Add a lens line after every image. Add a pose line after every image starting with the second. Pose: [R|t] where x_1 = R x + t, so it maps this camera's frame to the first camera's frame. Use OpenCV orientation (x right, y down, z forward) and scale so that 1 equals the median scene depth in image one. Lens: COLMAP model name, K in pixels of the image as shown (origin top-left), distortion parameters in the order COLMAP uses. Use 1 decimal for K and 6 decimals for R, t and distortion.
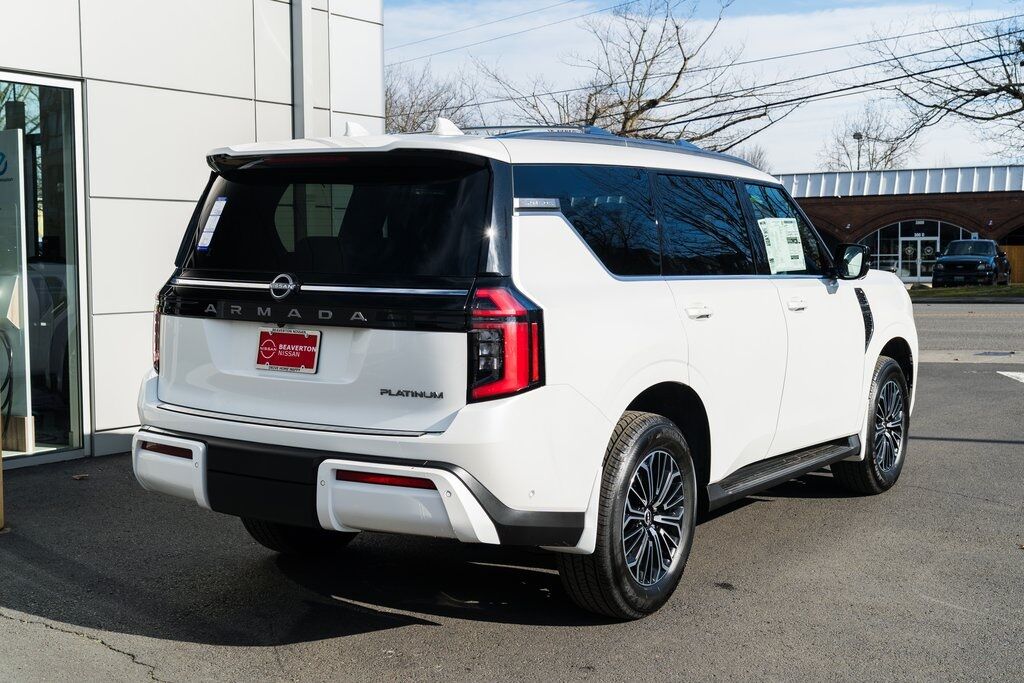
lens RADIAL K [[1304.6, 0, 512.7], [0, 1304.6, 338.1], [0, 0, 1]] dist [0.011421, 0.000000]
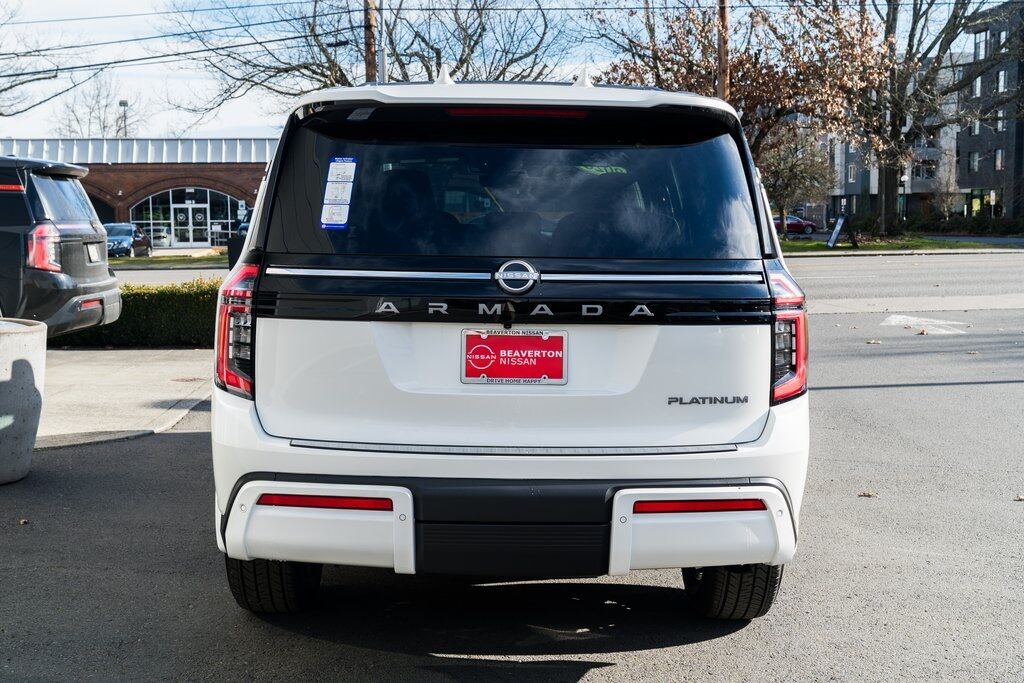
lens RADIAL K [[1250.4, 0, 511.8], [0, 1250.4, 345.4], [0, 0, 1]] dist [0.008621, 0.000000]
pose [[0.829626, -0.057196, 0.555381, -0.579479], [0.037383, 0.998197, 0.046957, -0.032404], [-0.557066, -0.018195, 0.830269, 0.372123]]
